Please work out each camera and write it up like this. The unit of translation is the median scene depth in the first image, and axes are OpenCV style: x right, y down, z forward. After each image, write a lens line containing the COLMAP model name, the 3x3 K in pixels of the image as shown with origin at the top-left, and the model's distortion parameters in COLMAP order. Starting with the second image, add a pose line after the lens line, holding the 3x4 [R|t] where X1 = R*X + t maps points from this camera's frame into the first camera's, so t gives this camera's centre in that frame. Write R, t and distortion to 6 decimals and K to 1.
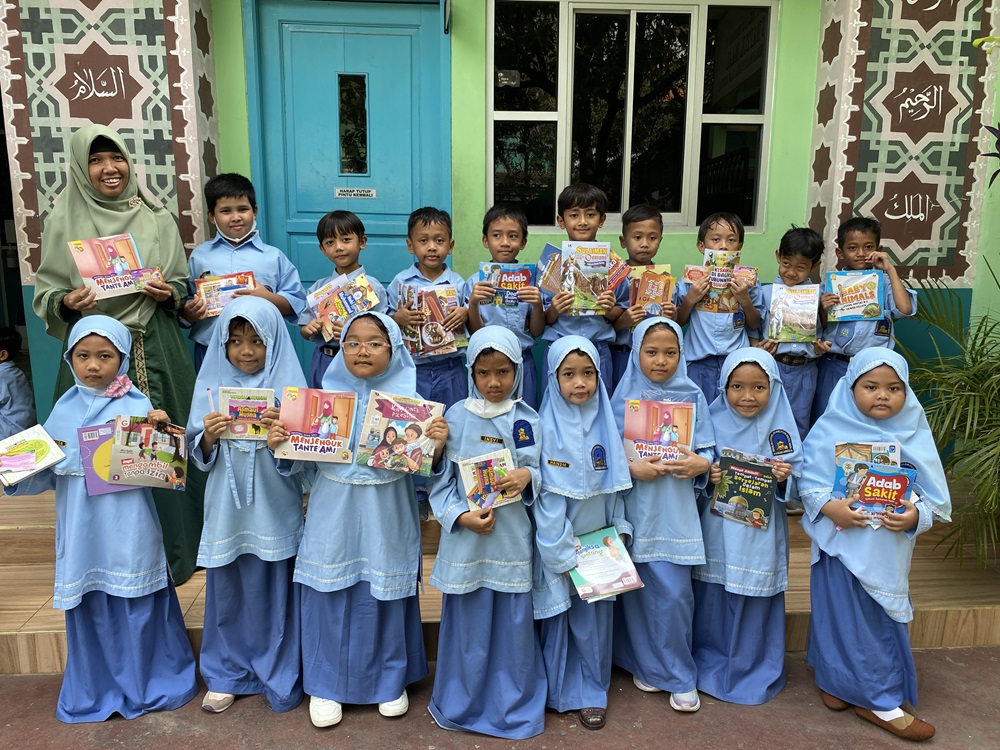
lens RADIAL K [[759.4, 0, 503.8], [0, 759.4, 373.8], [0, 0, 1]] dist [-0.006921, -0.008098]
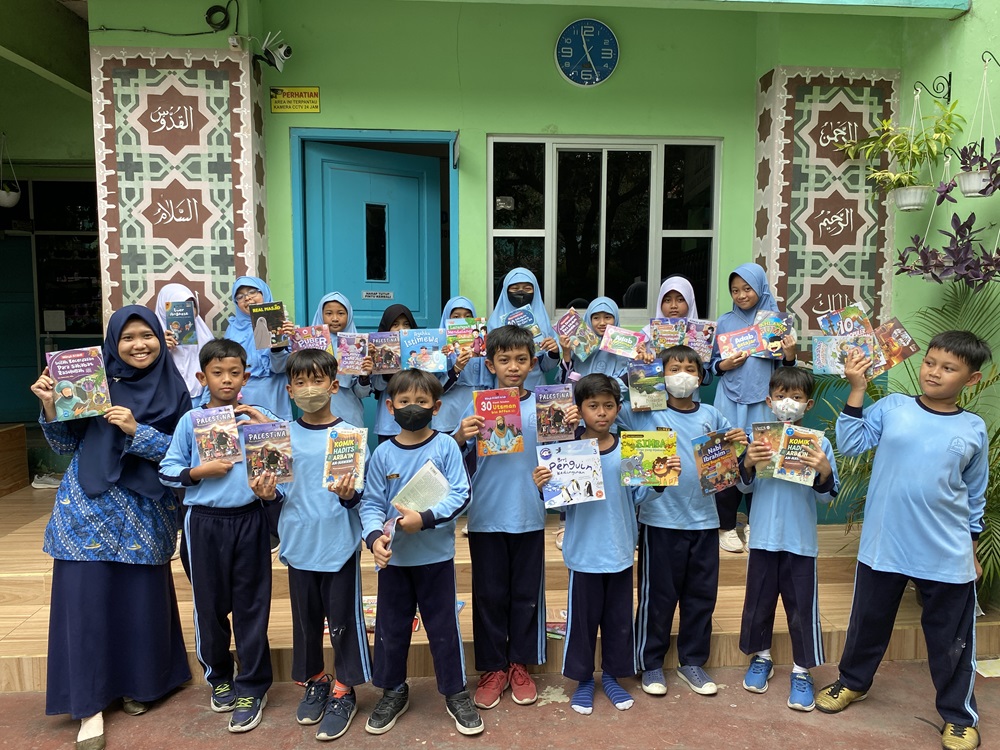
lens RADIAL K [[759.4, 0, 504.6], [0, 759.4, 383.0], [0, 0, 1]] dist [-0.006921, -0.008098]
pose [[0.999871, -0.006563, 0.014654, -0.014878], [0.007874, 0.995797, -0.091245, 0.015878], [-0.013994, 0.091349, 0.995721, -0.214829]]
